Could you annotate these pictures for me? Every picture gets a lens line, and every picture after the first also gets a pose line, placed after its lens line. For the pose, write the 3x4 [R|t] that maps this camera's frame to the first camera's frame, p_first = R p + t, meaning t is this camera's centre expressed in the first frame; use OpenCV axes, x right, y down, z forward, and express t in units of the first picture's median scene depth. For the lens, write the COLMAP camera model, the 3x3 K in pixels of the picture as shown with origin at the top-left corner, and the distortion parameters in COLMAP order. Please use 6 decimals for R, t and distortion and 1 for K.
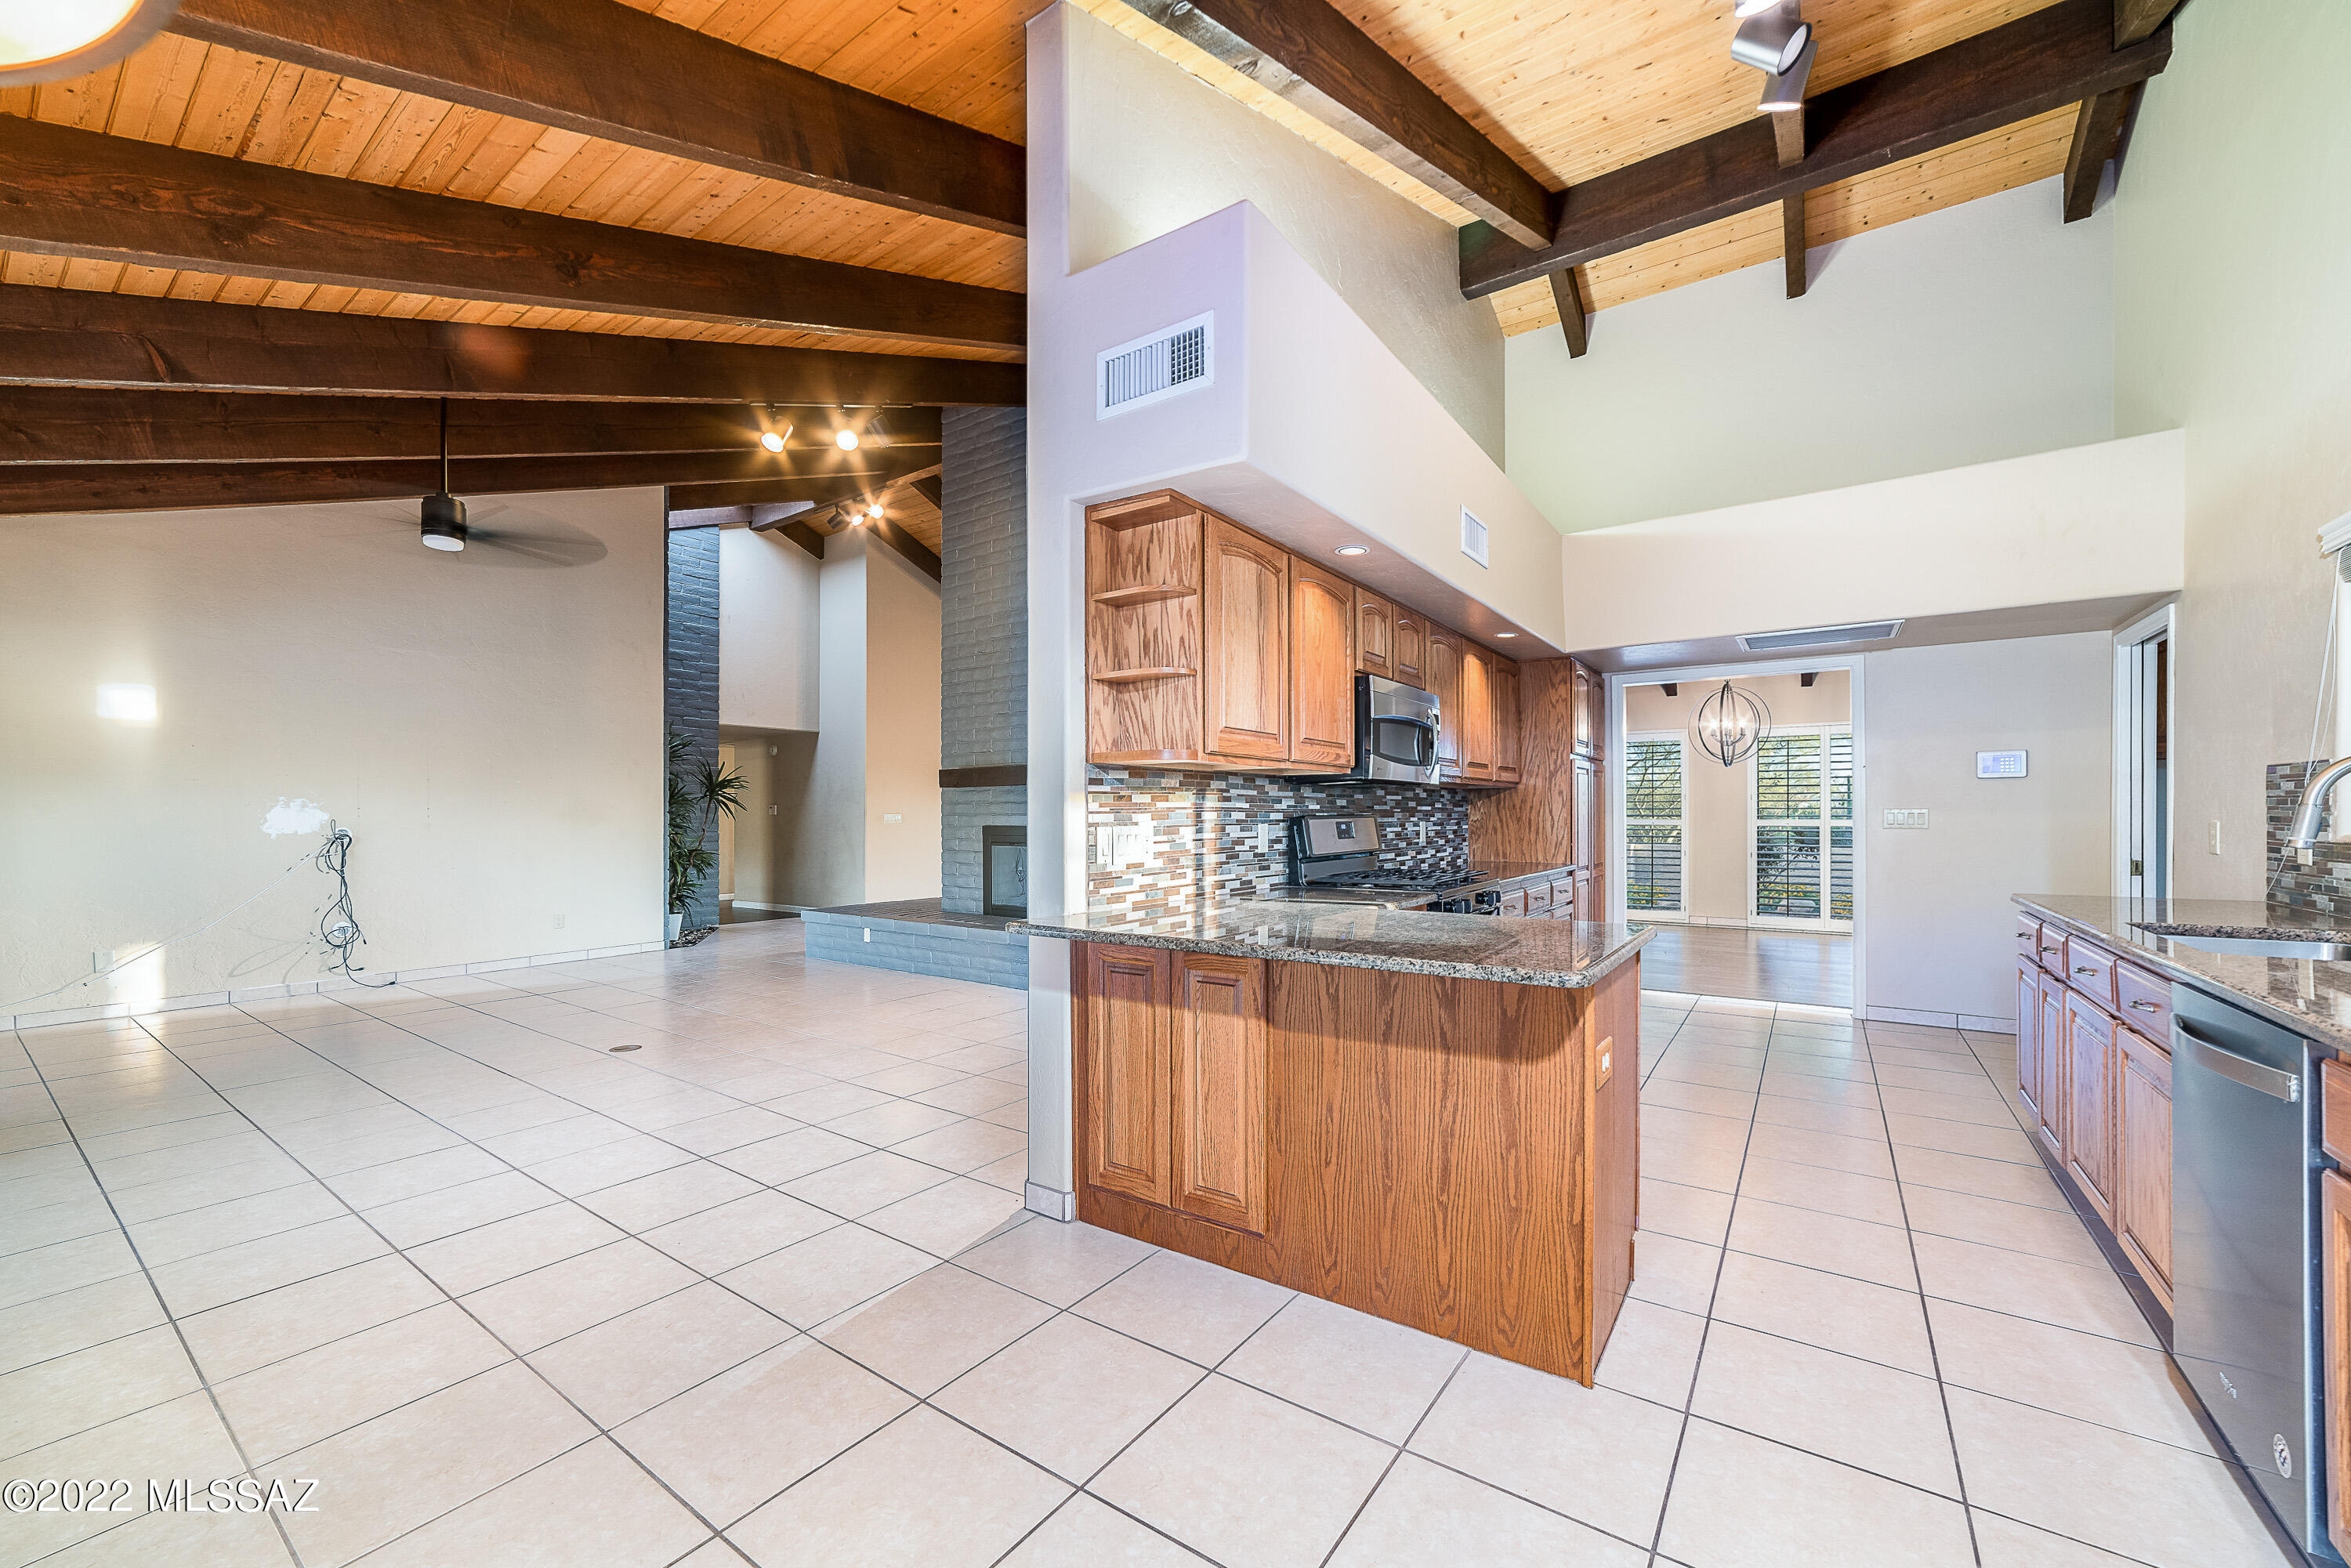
lens RADIAL K [[928.1, 0, 1173.1], [0, 928.1, 809.6], [0, 0, 1]] dist [-0.021491, 0.007589]
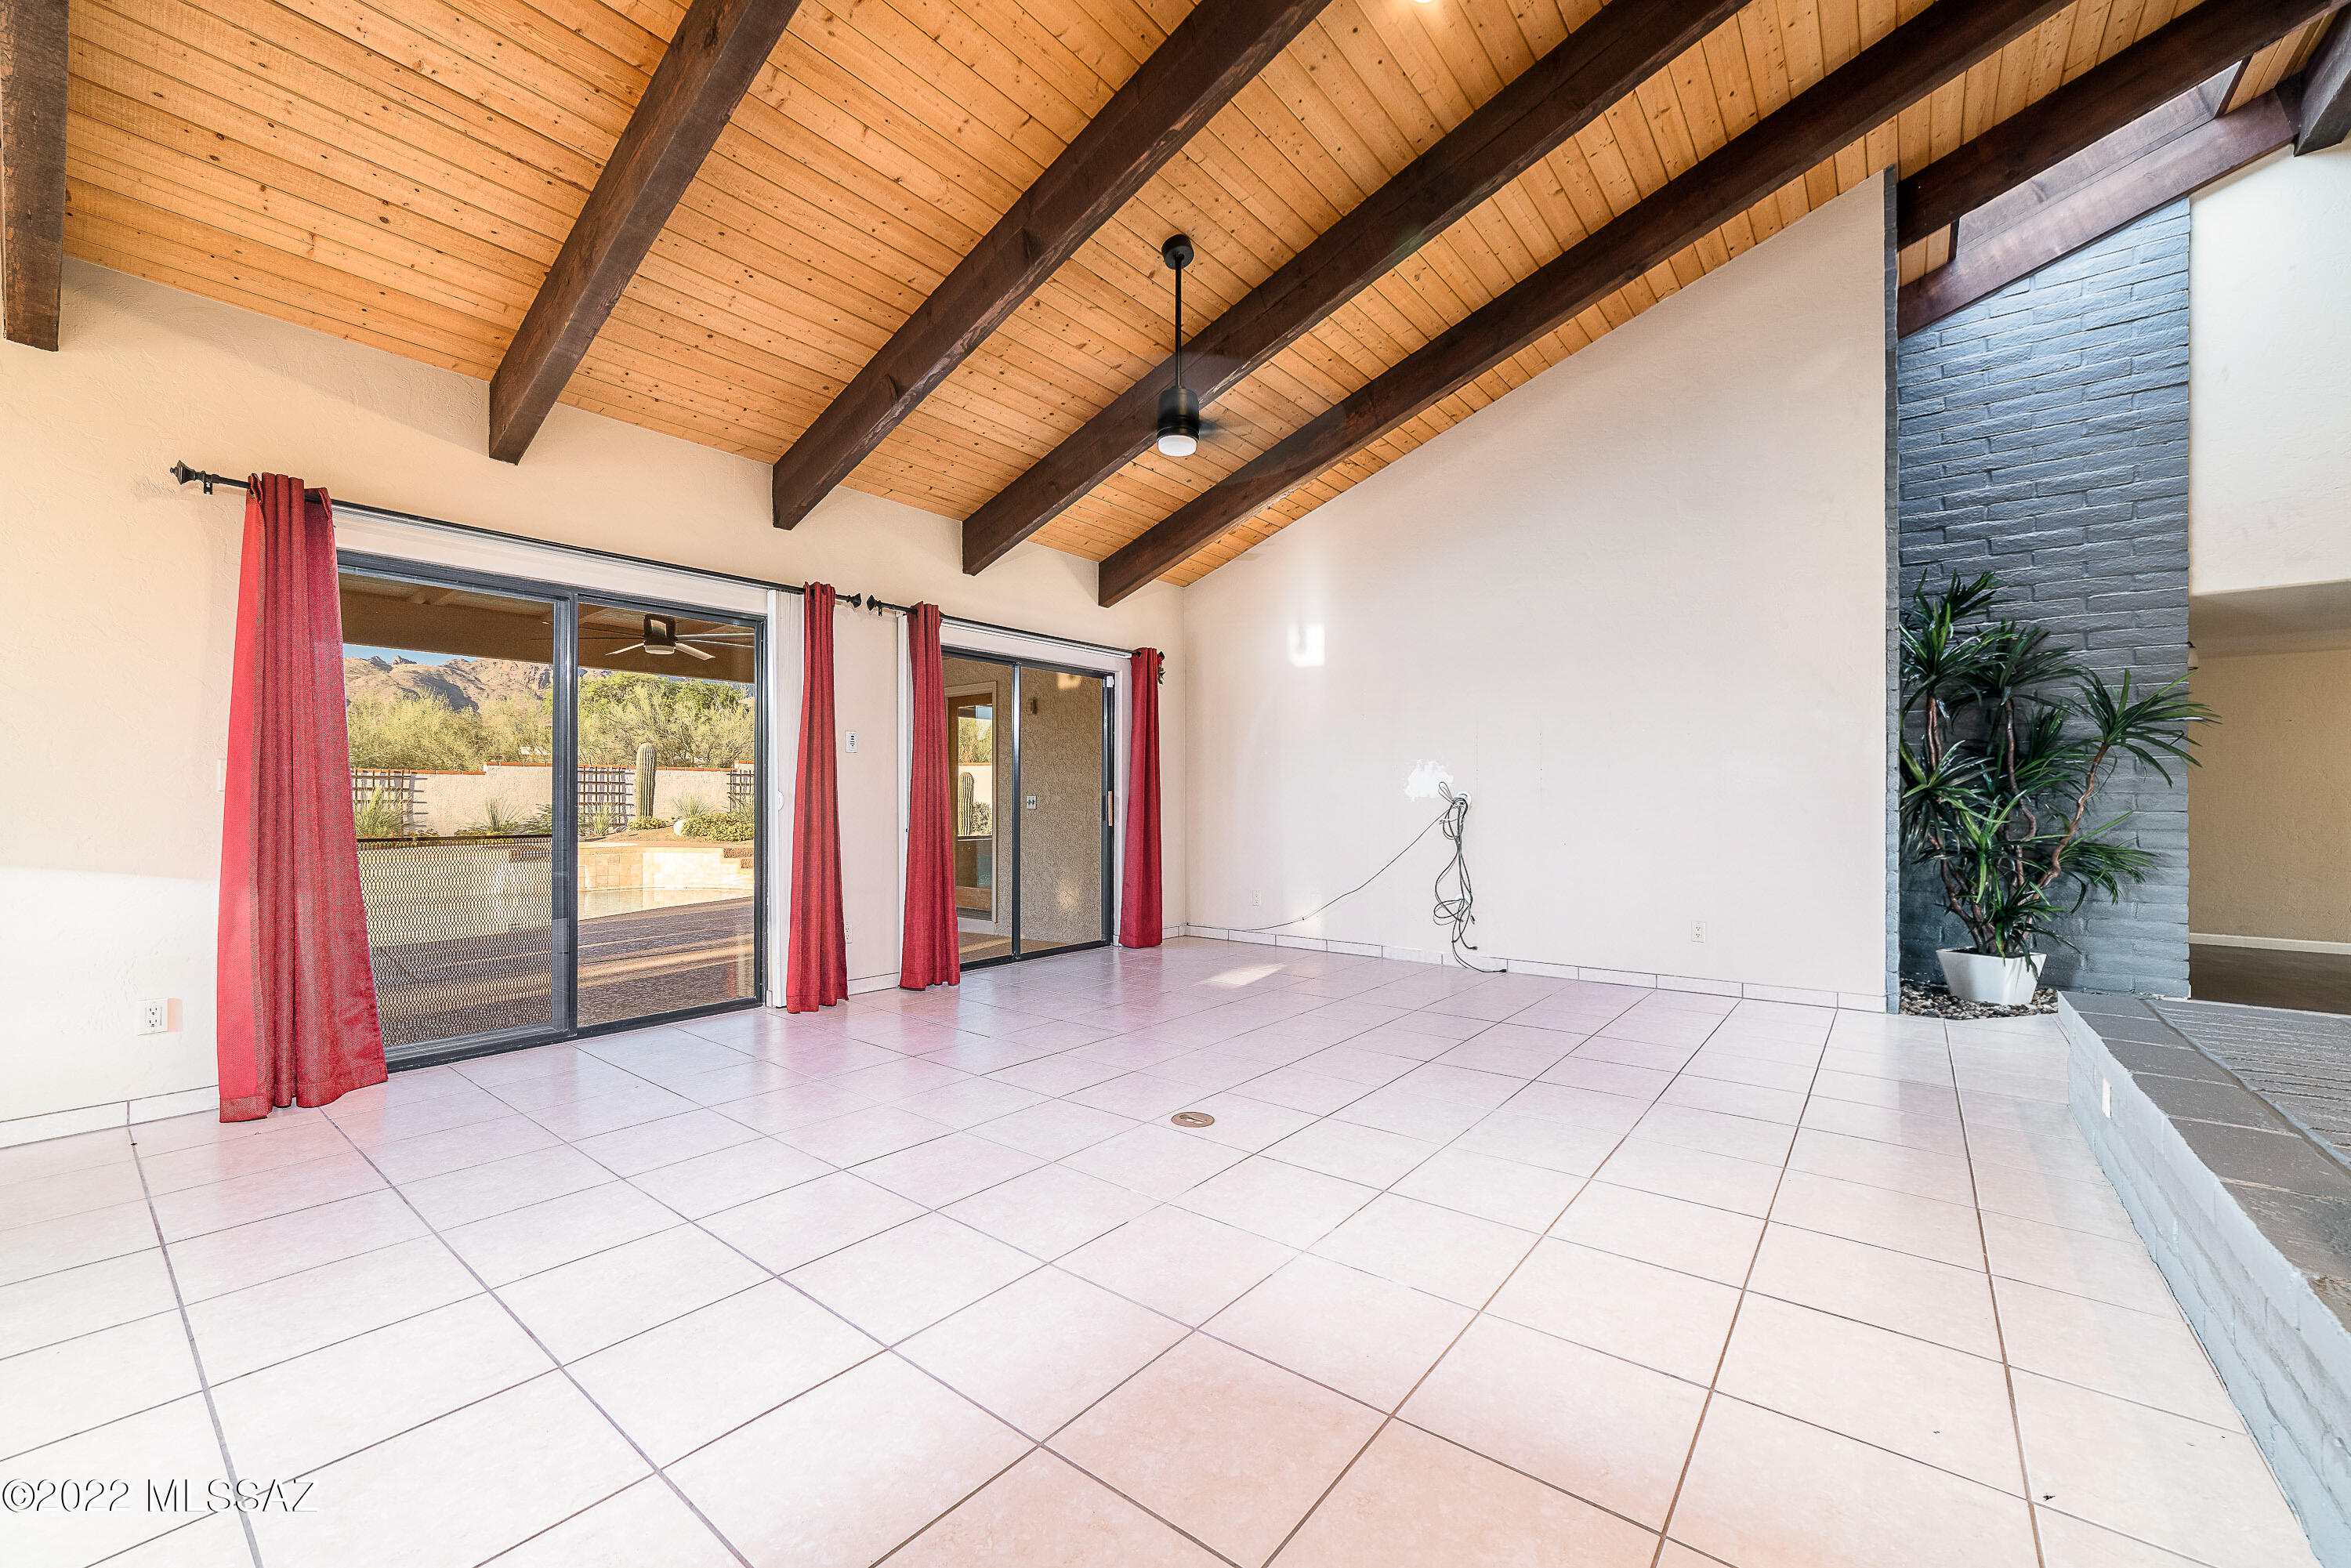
lens RADIAL K [[928.1, 0, 1160.1], [0, 928.1, 793.8], [0, 0, 1]] dist [-0.021491, 0.007589]
pose [[-0.046968, -0.000983, -0.998896, 0.033720], [0.001595, 0.999998, -0.001059, 0.019054], [0.998895, -0.001643, -0.046967, 0.618939]]
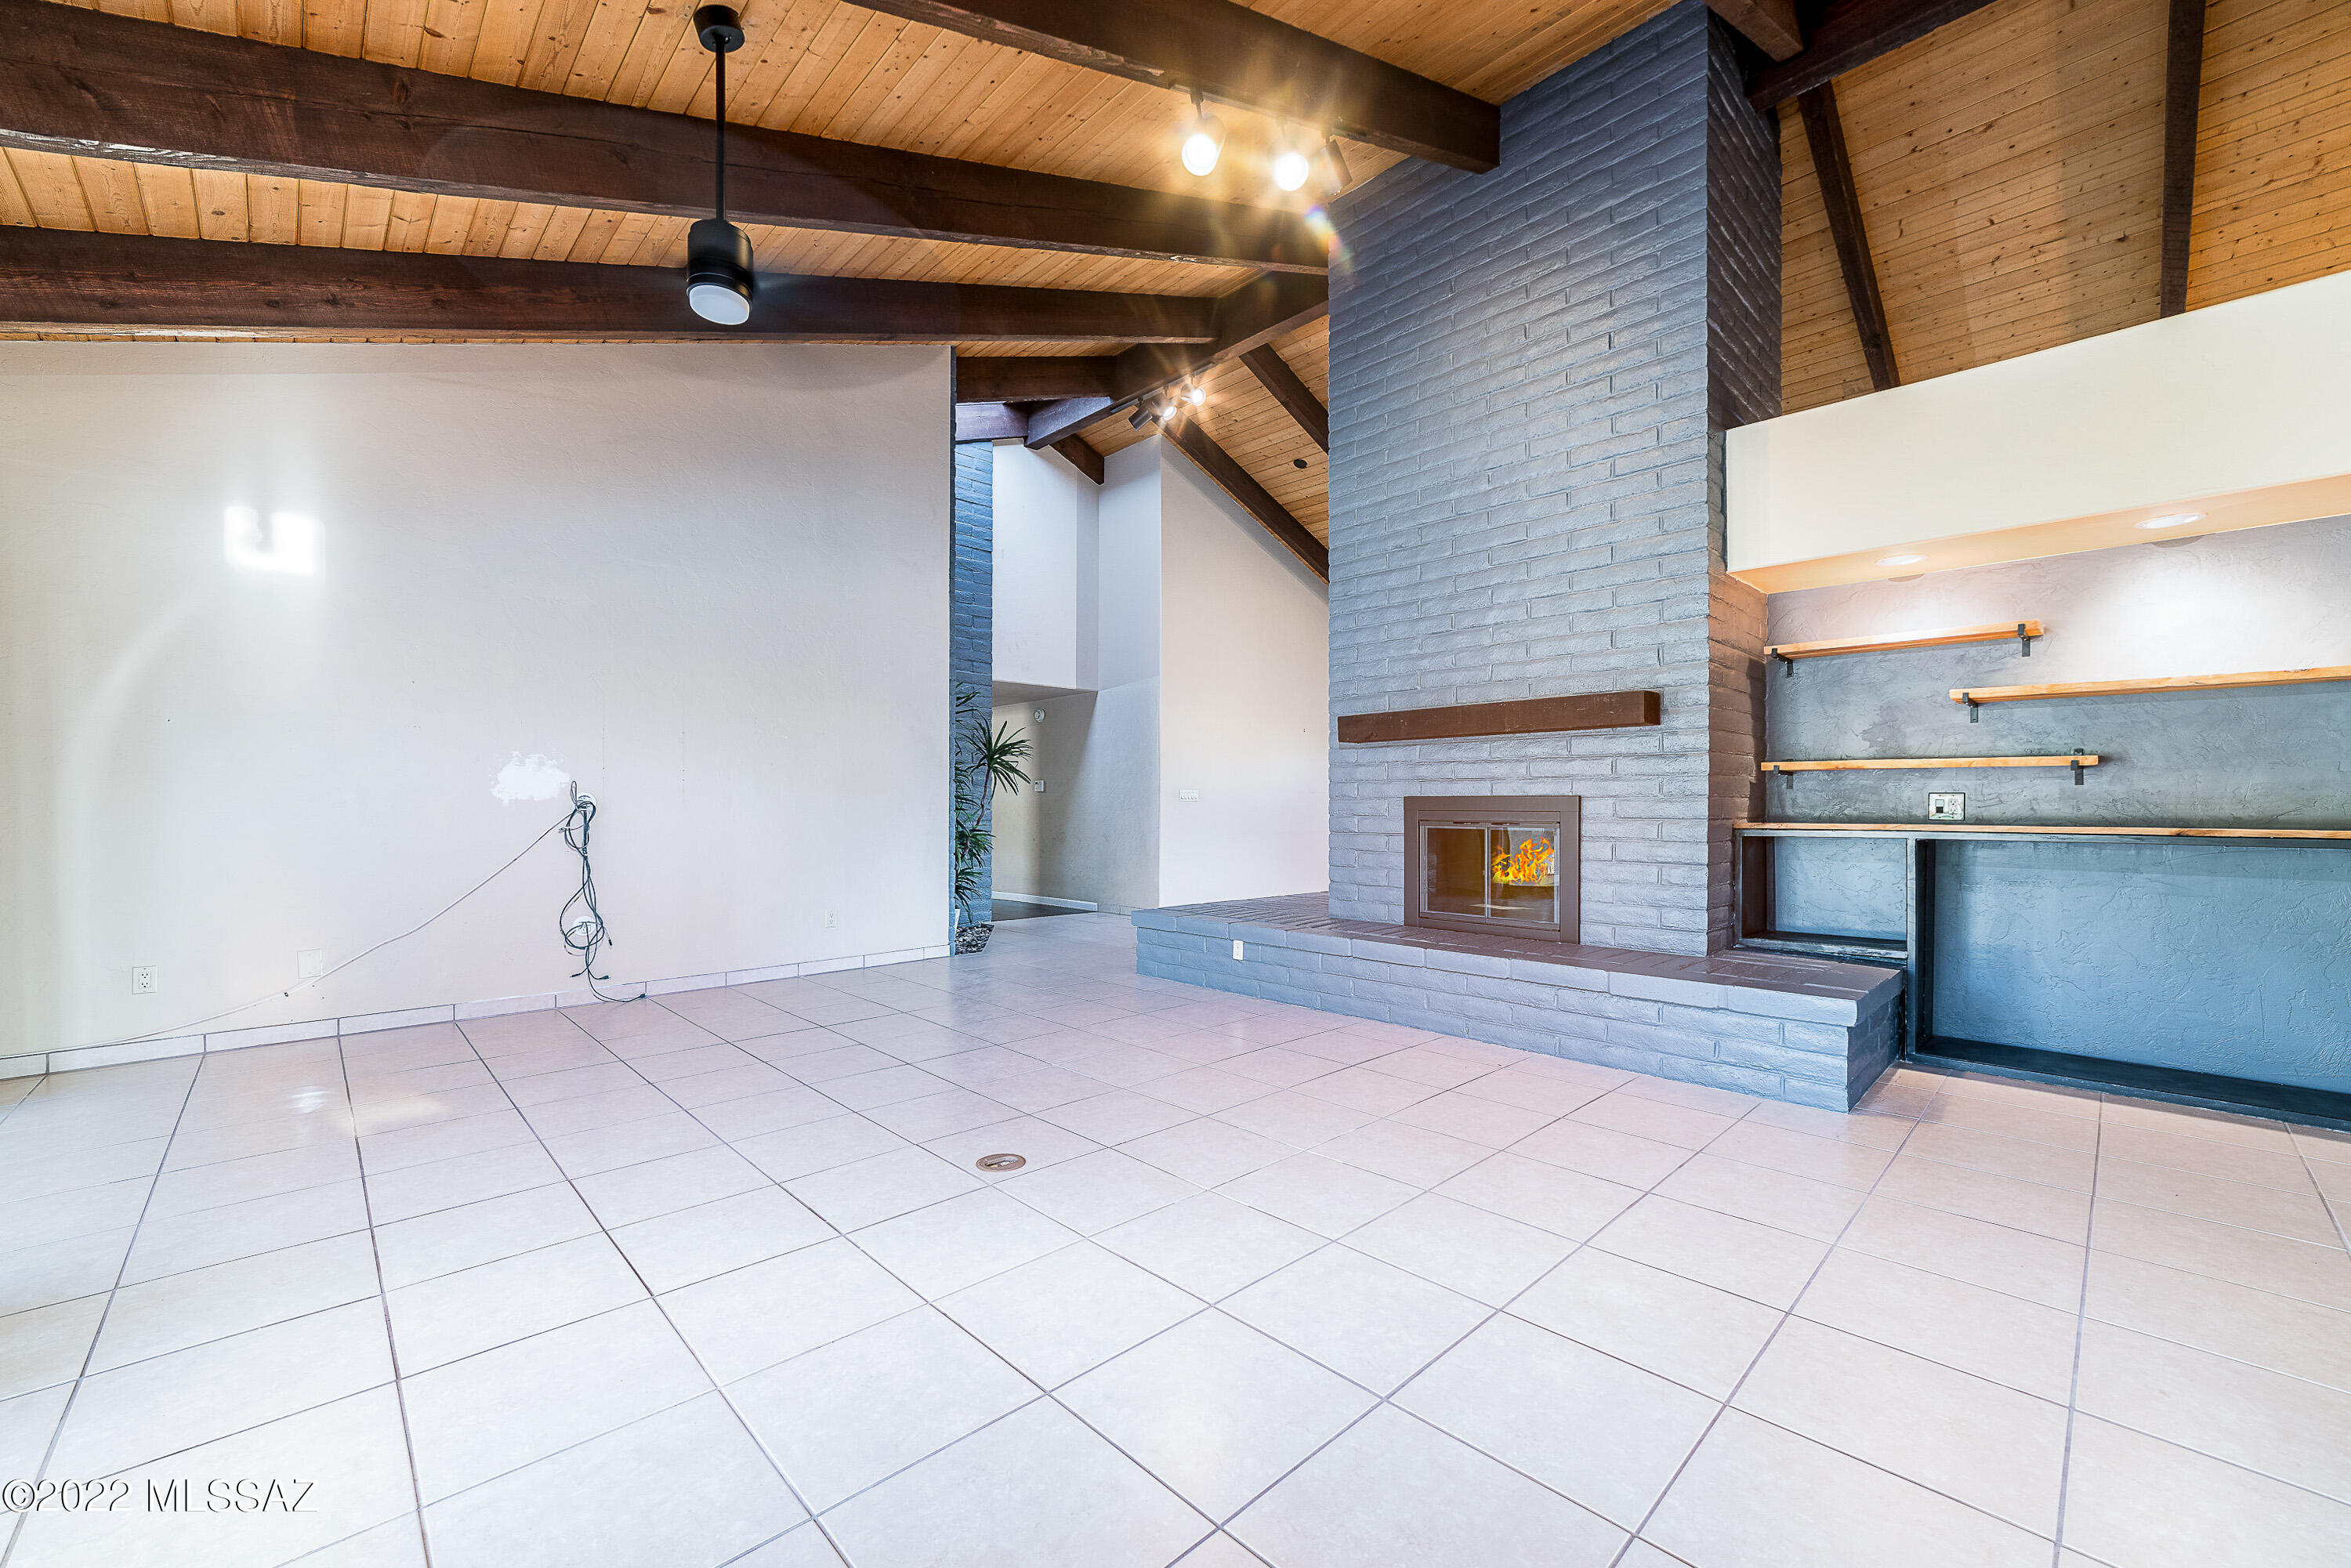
lens RADIAL K [[928.1, 0, 1174.8], [0, 928.1, 806.3], [0, 0, 1]] dist [-0.021491, 0.007589]
pose [[0.983579, 0.006064, -0.180378, -0.237277], [-0.005006, 0.999967, 0.006320, 0.020112], [0.180410, -0.005314, 0.983577, 0.278285]]
